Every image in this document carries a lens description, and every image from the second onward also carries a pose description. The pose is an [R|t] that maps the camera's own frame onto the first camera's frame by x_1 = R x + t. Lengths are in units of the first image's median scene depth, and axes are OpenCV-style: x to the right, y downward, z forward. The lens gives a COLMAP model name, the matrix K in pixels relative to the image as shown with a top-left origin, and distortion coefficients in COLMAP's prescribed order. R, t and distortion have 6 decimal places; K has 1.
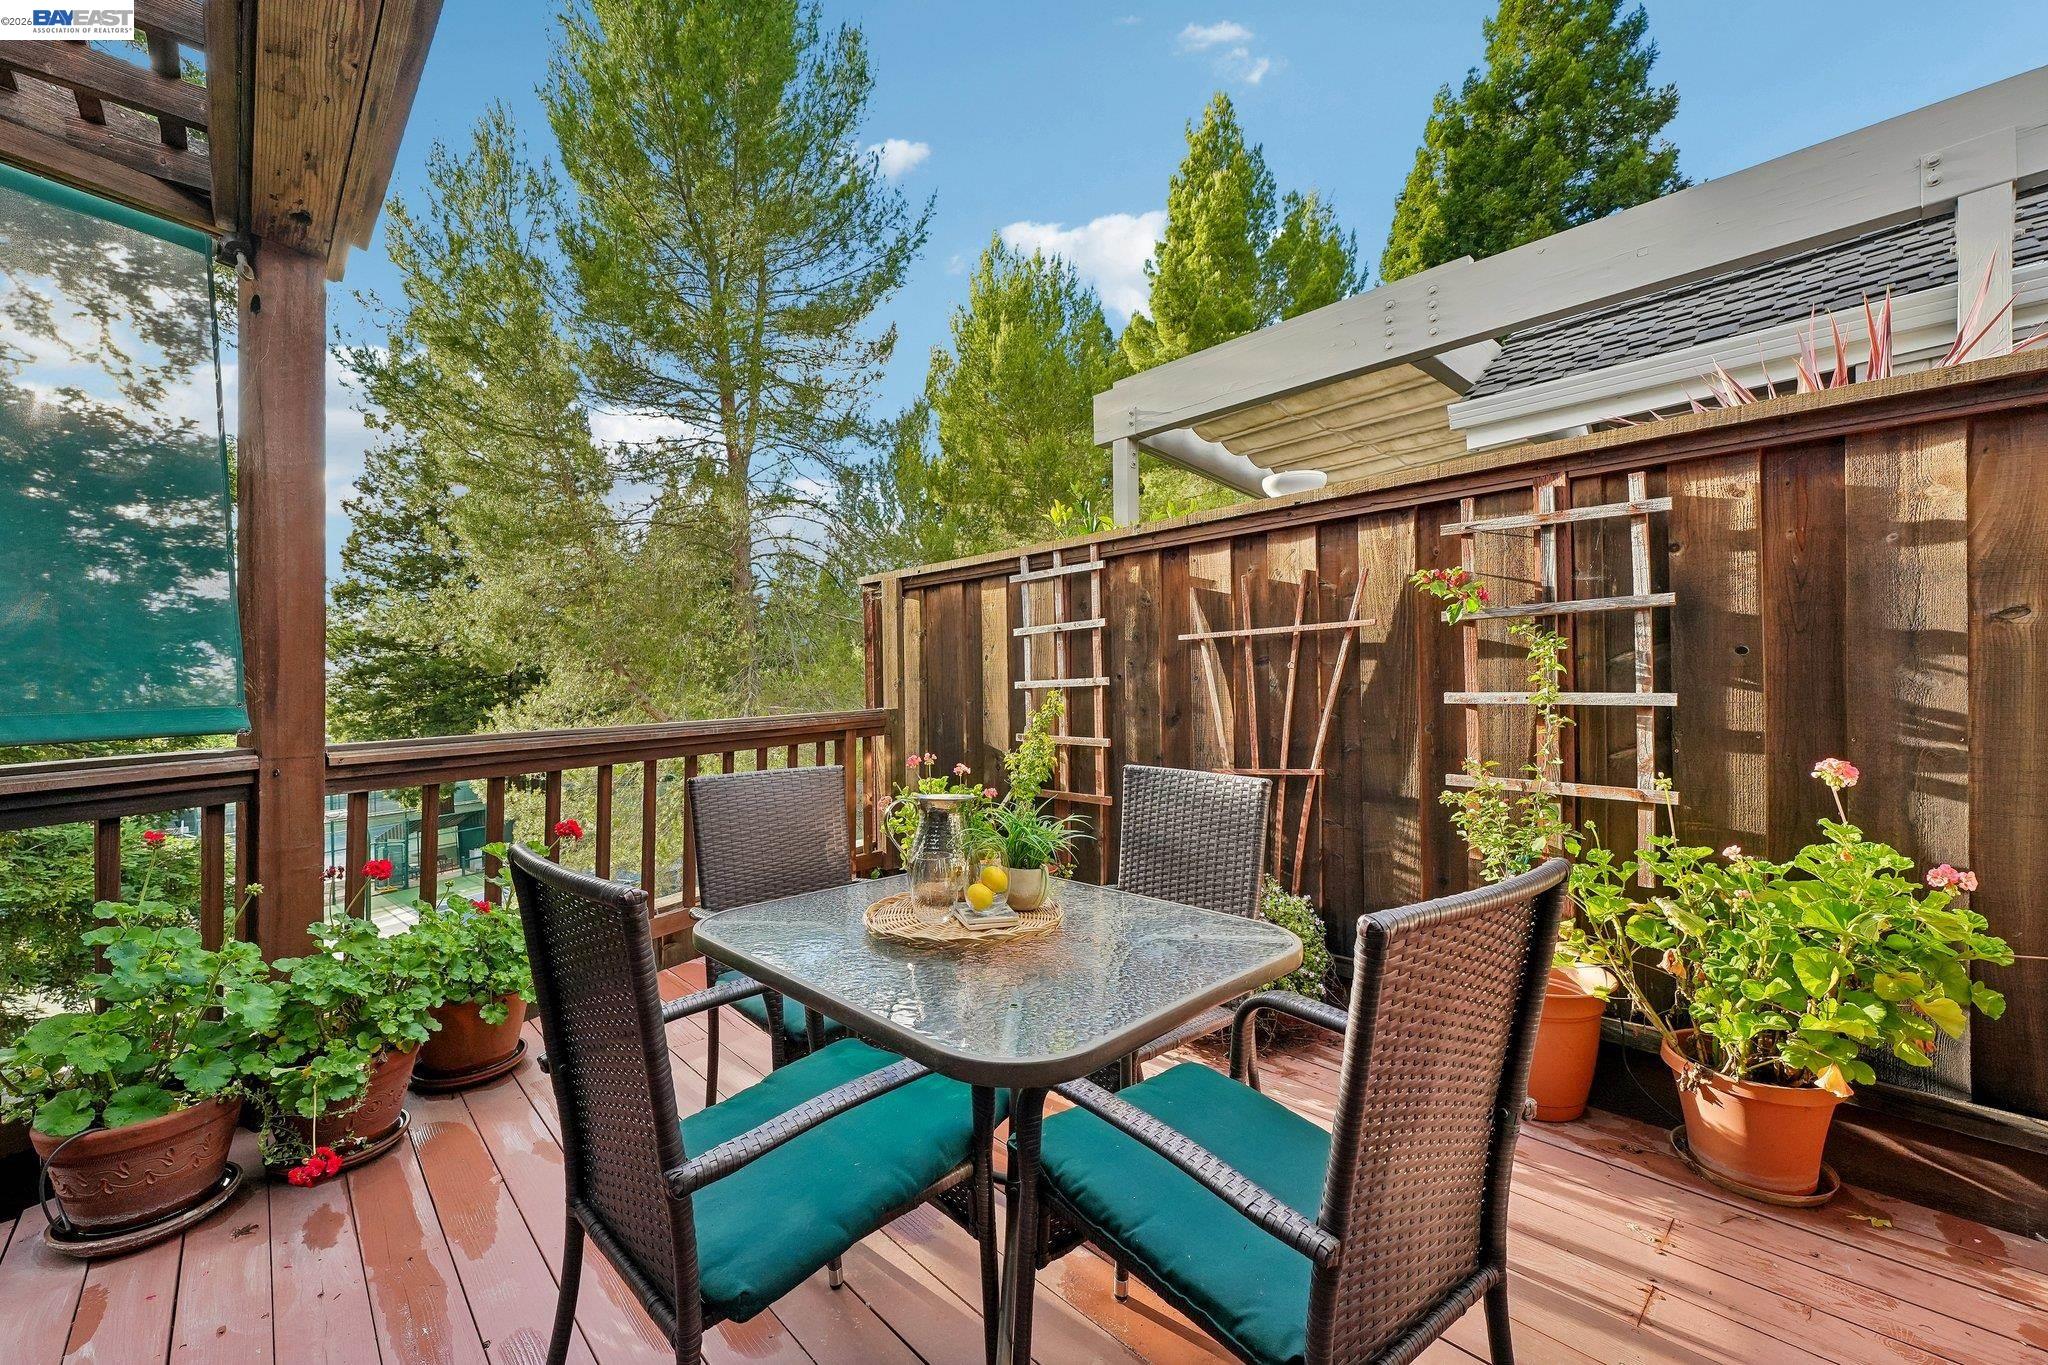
lens RADIAL K [[827.9, 0, 1024.0], [0, 827.9, 682.5], [0, 0, 1]] dist [0.001614, 0.000033]
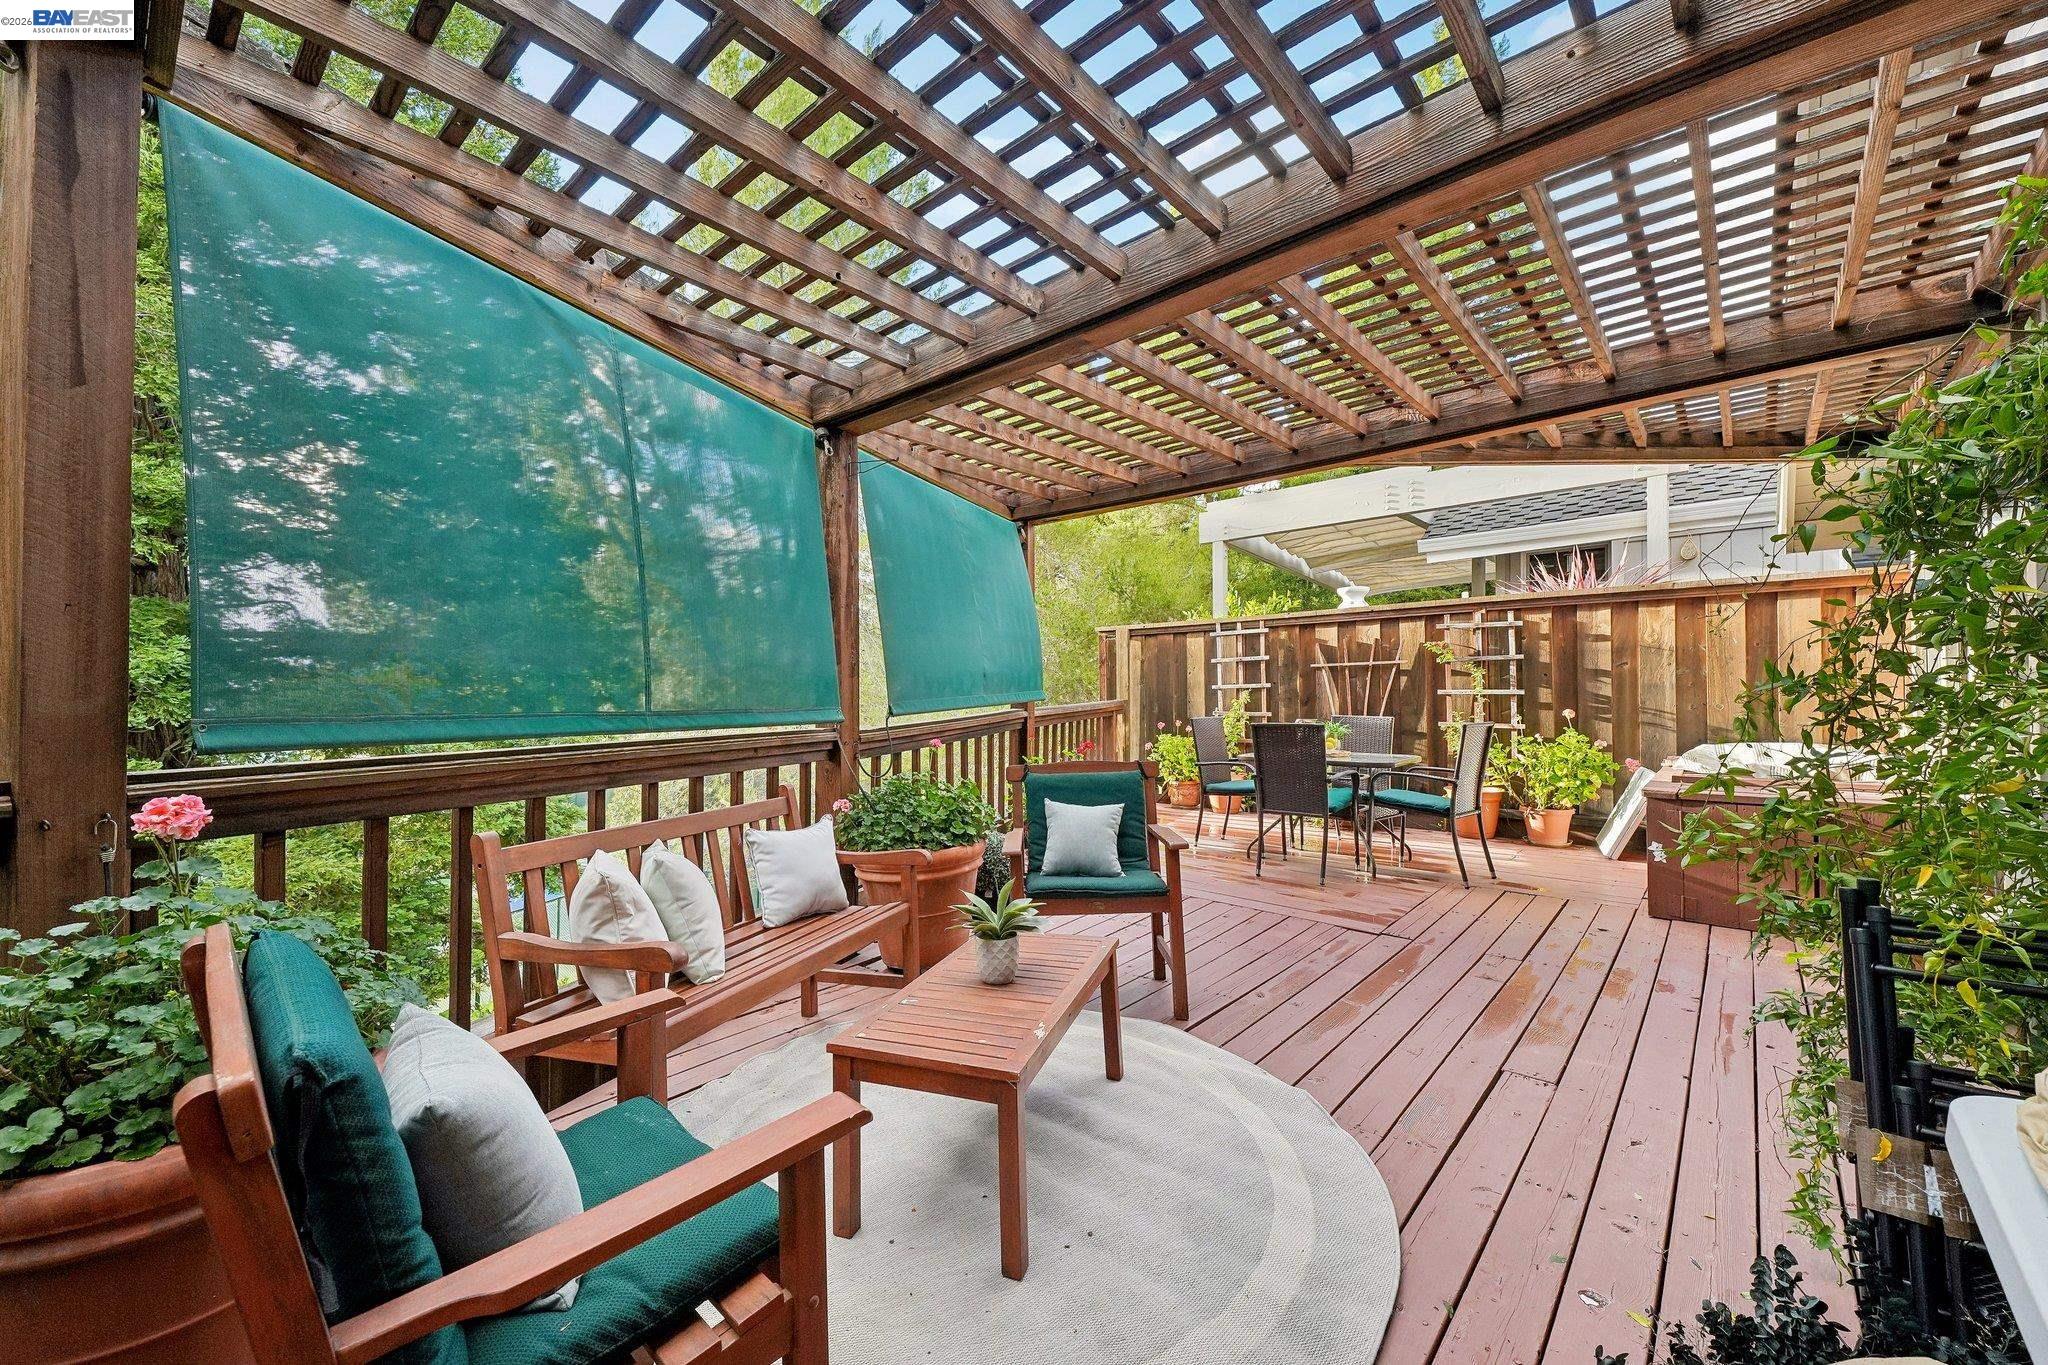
lens RADIAL K [[801.8, 0, 1024.0], [0, 801.8, 682.5], [0, 0, 1]] dist [0.065939, -0.000055]
pose [[0.995817, -0.003239, 0.091310, -0.988294], [0.003282, 0.999995, -0.000320, -0.013825], [-0.091309, 0.000618, 0.995822, -1.382521]]
